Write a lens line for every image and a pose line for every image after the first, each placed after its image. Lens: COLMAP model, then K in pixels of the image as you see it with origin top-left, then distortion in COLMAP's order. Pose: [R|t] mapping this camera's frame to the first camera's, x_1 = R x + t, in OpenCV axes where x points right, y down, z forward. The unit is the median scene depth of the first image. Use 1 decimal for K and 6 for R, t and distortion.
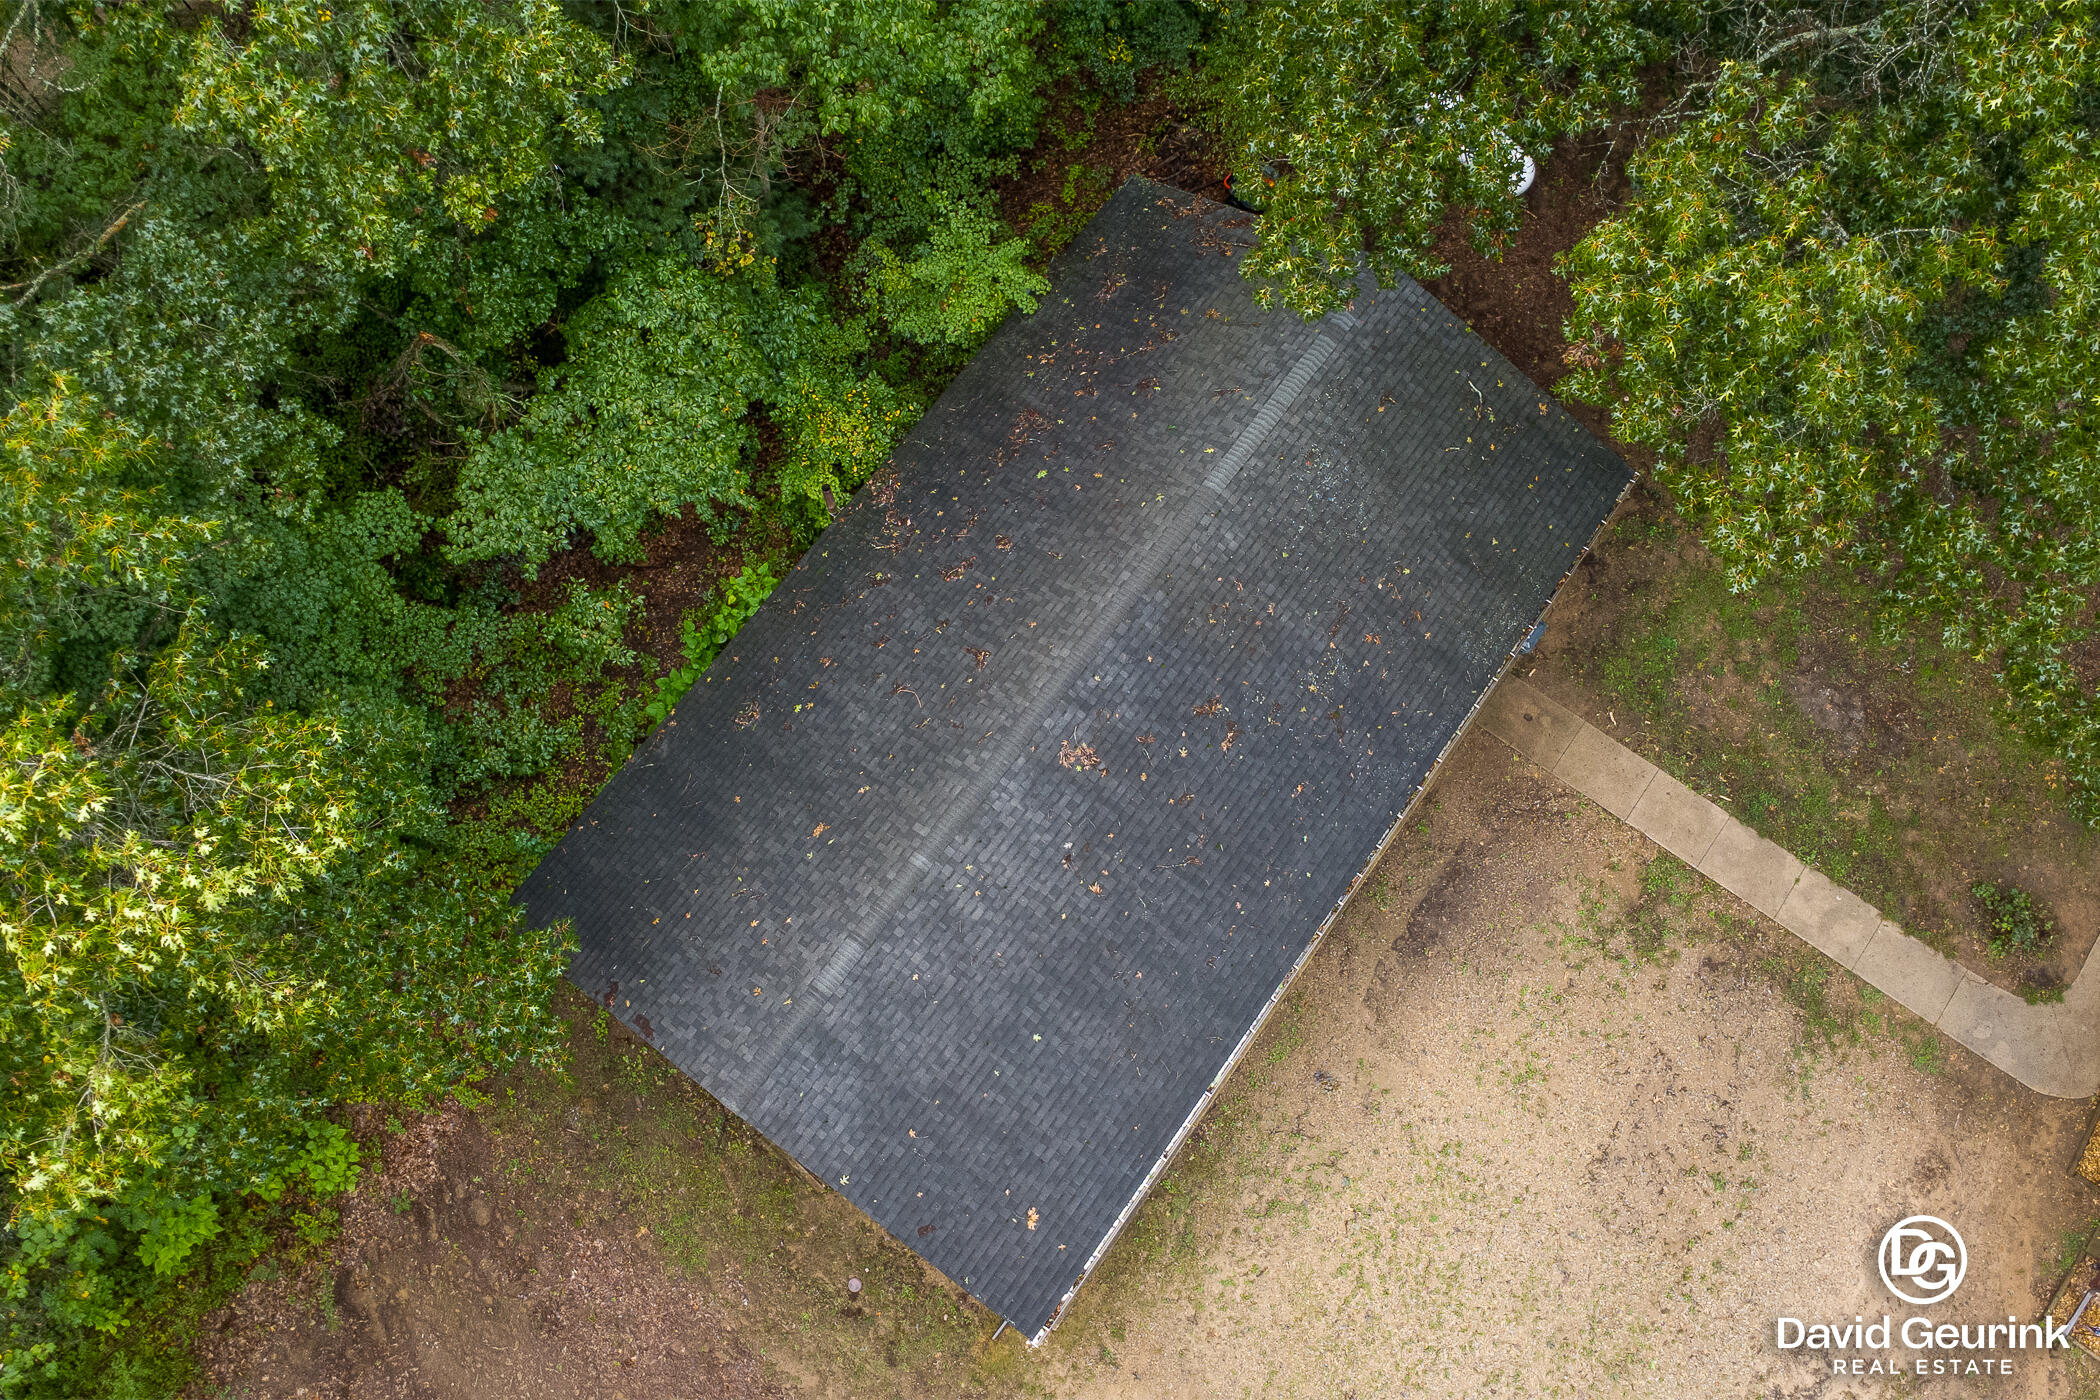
lens RADIAL K [[1744.7, 0, 1050.0], [0, 1744.7, 700.0], [0, 0, 1]] dist [0.027994, -0.011341]
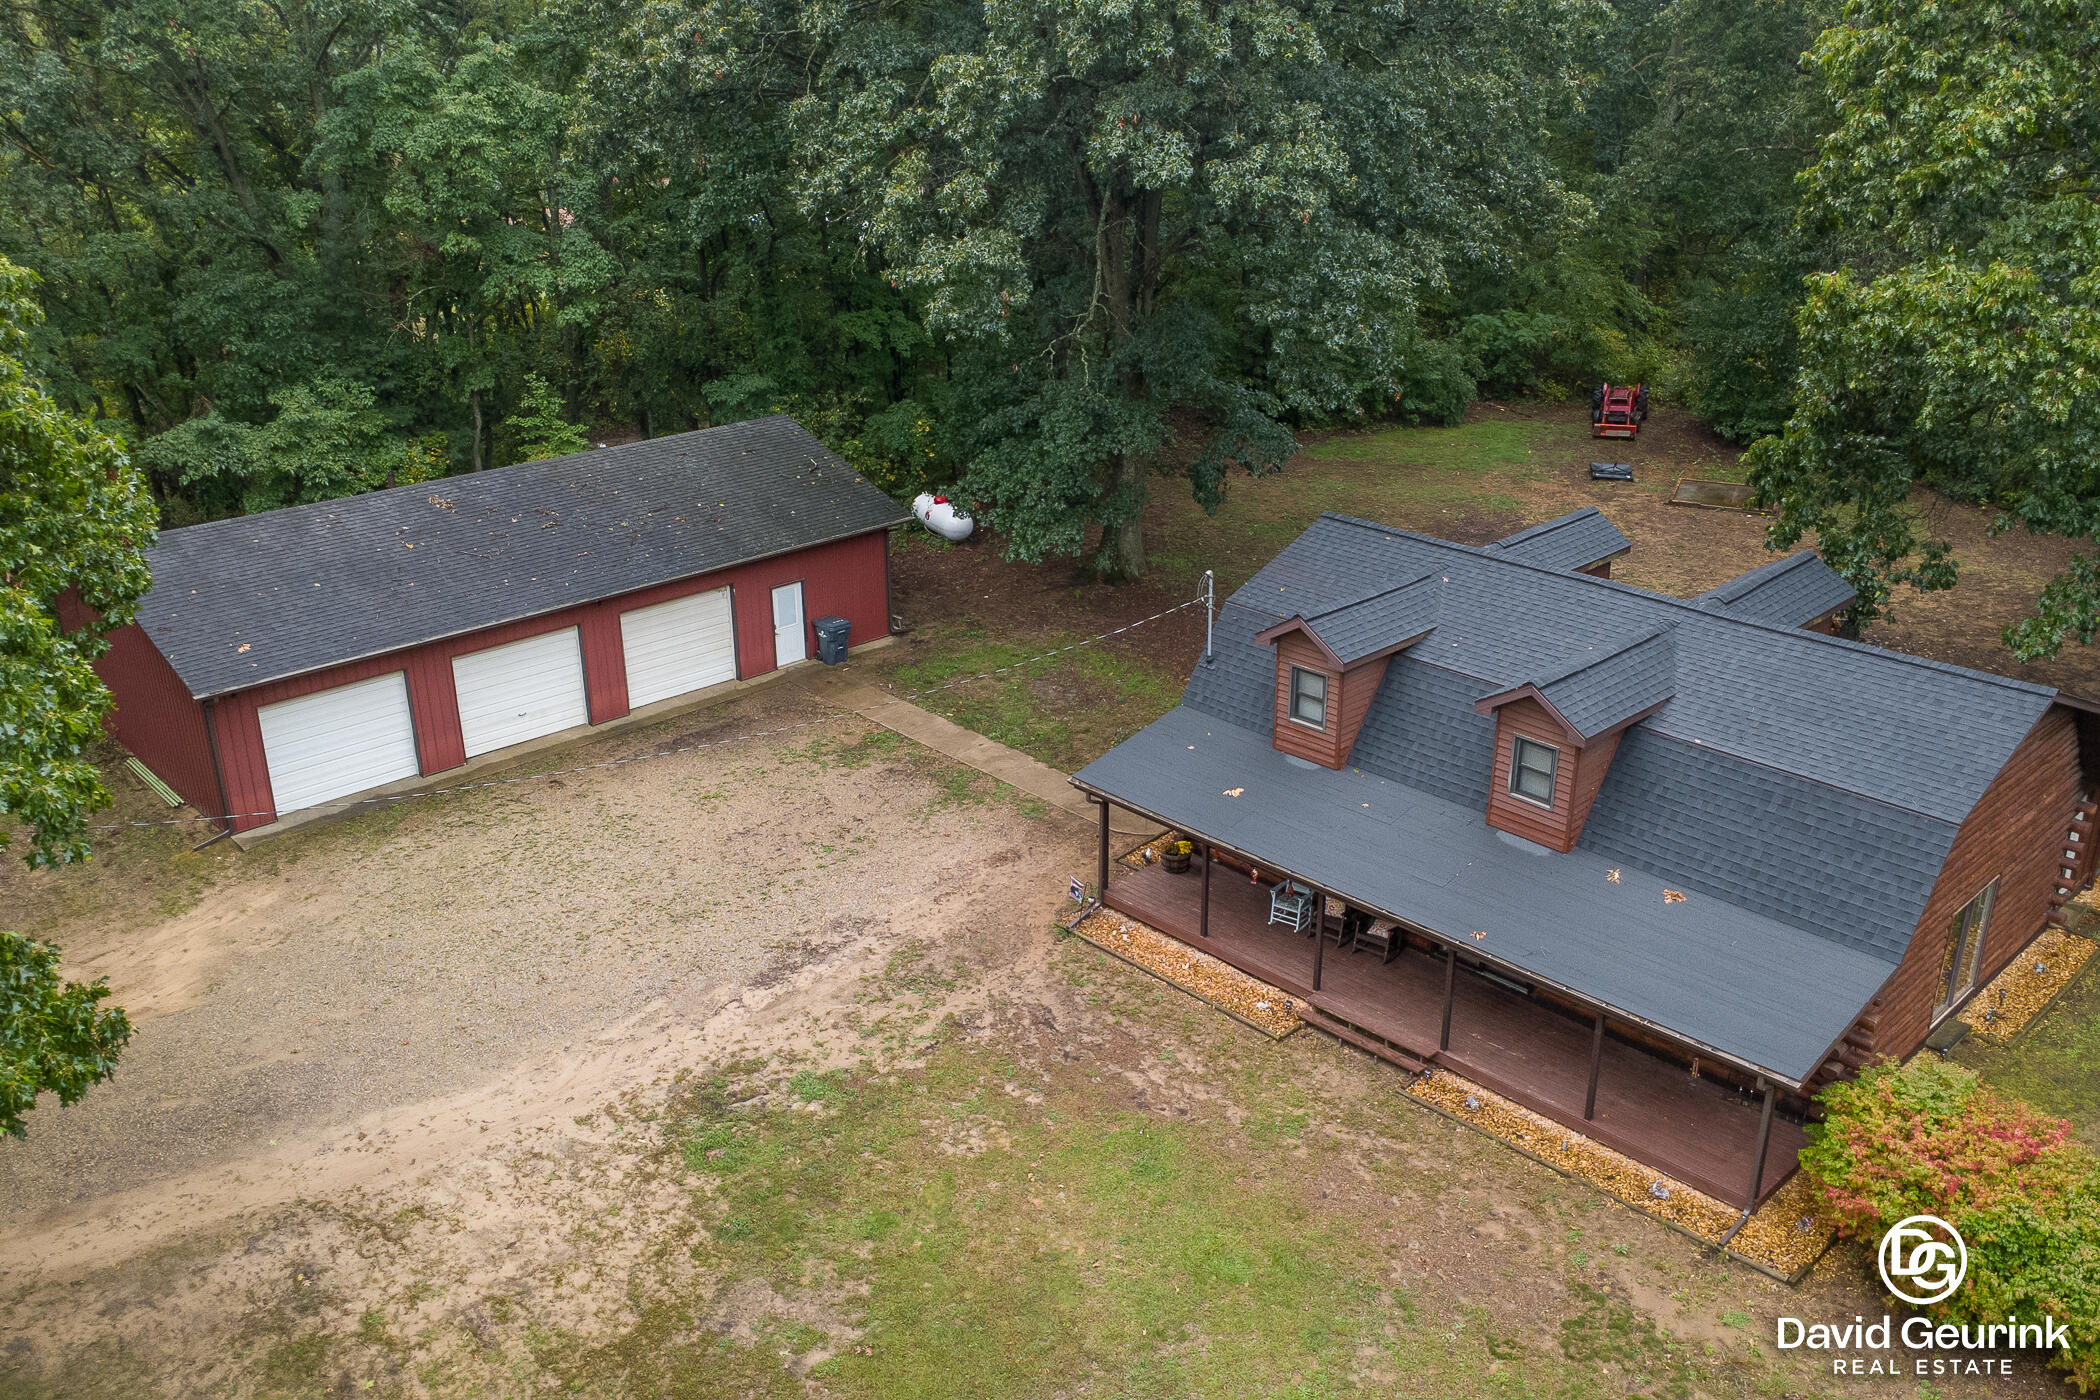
lens RADIAL K [[1744.7, 0, 1050.0], [0, 1744.7, 700.0], [0, 0, 1]] dist [0.027994, -0.011341]
pose [[0.984519, 0.079754, -0.156083, 0.694700], [-0.169082, 0.666802, -0.725801, 1.023301], [0.046191, 0.740955, 0.669964, 0.141865]]
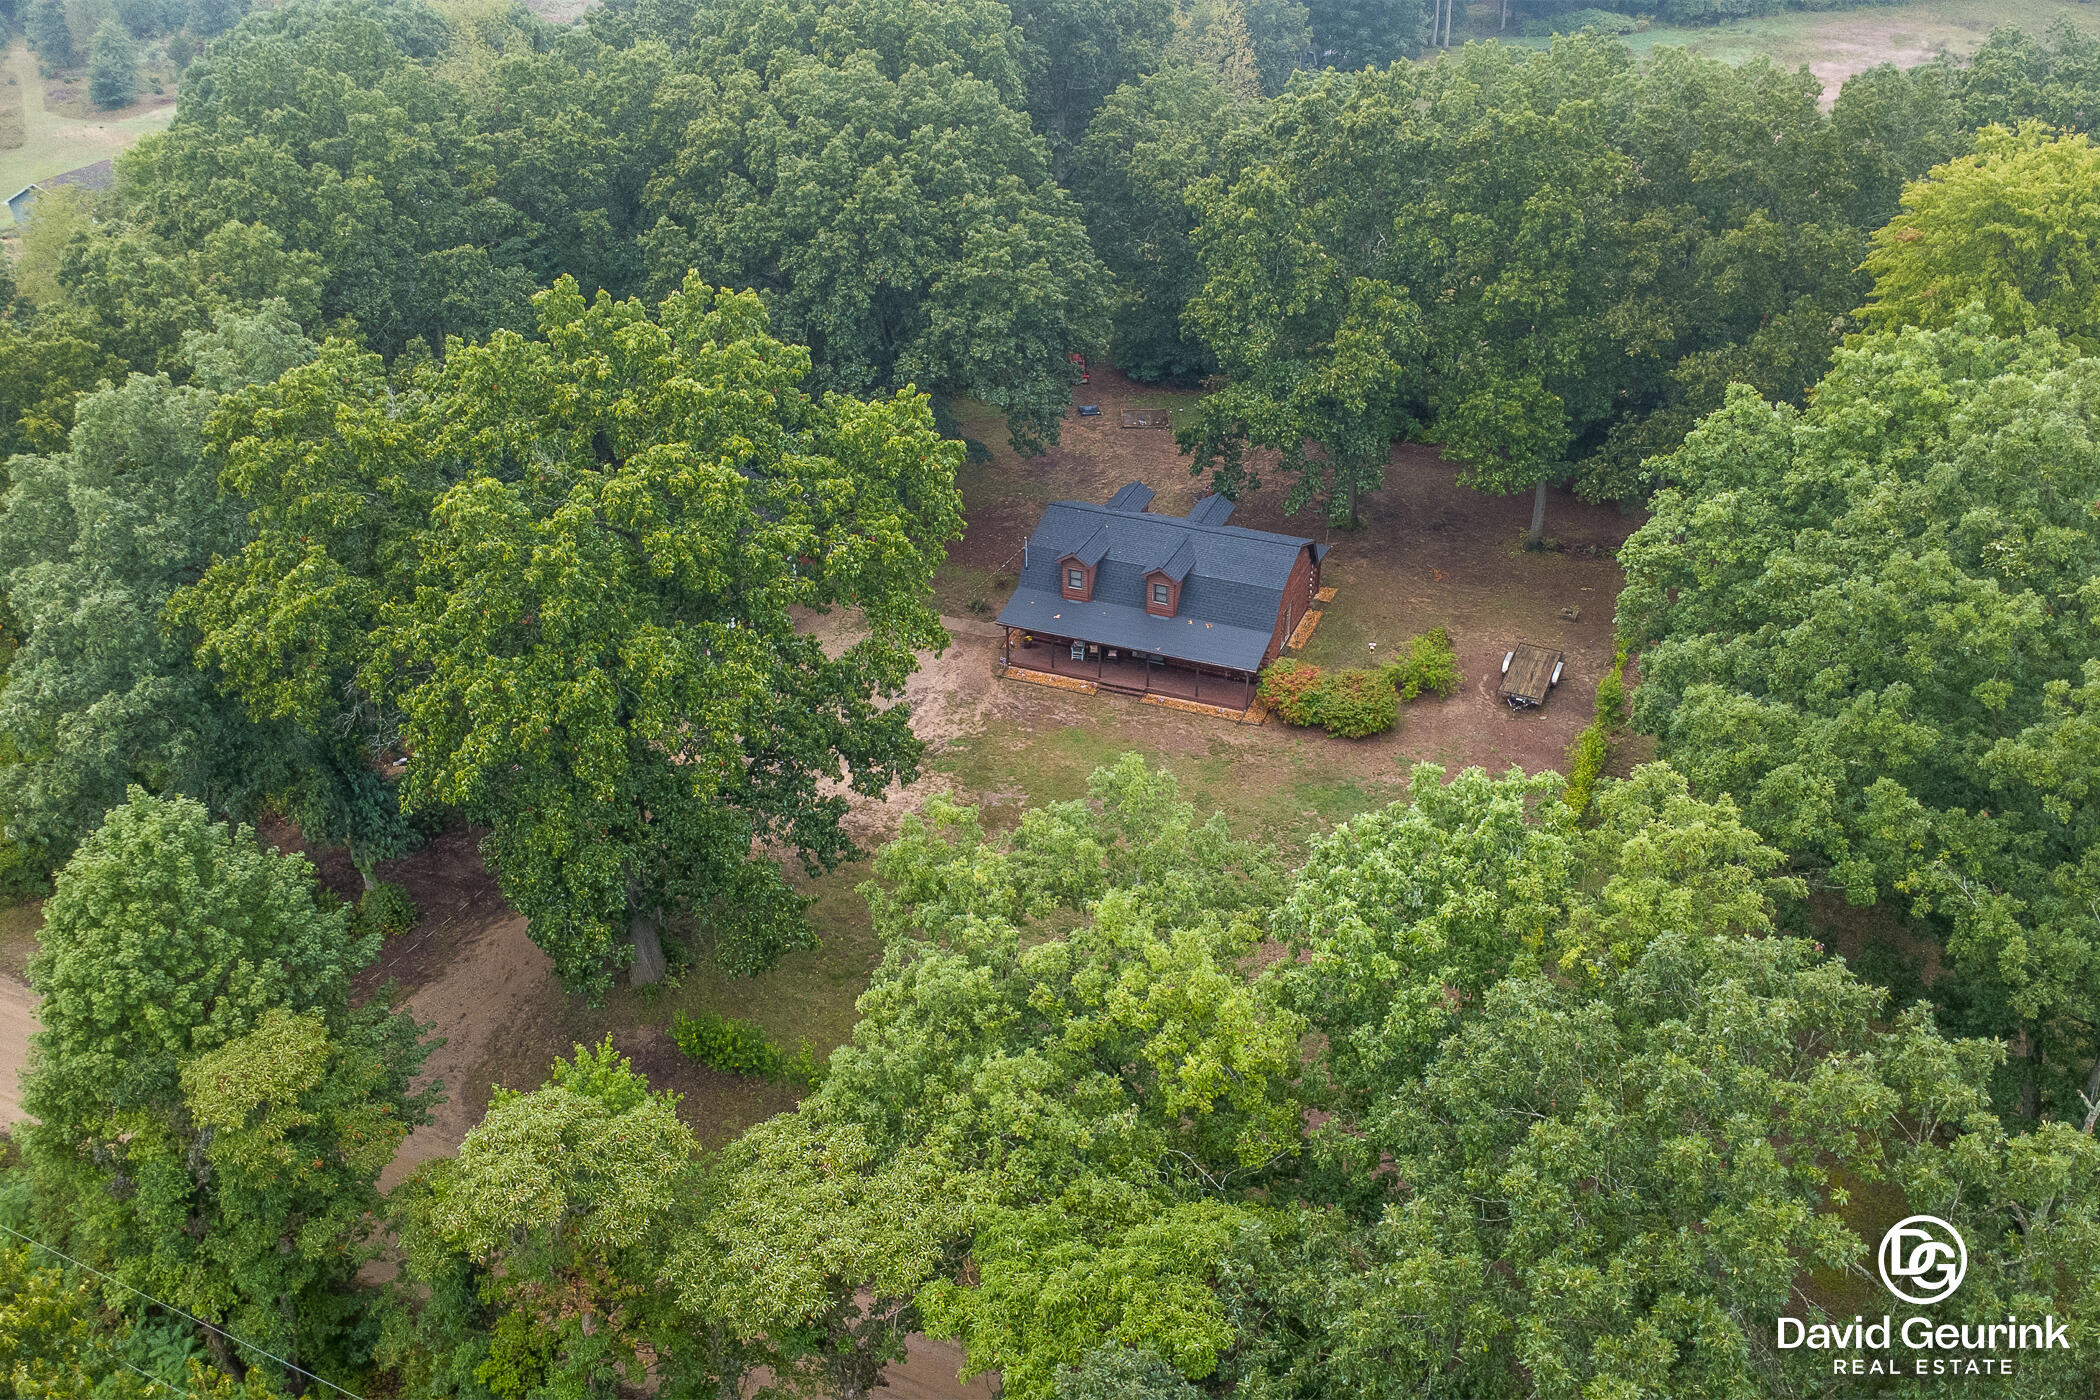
lens RADIAL K [[1744.7, 0, 1050.0], [0, 1744.7, 700.0], [0, 0, 1]] dist [0.027994, -0.011341]
pose [[0.970596, -0.106647, 0.215799, -0.001498], [0.219387, 0.760843, -0.610727, 2.166447], [-0.099056, 0.640113, 0.761868, -1.239682]]
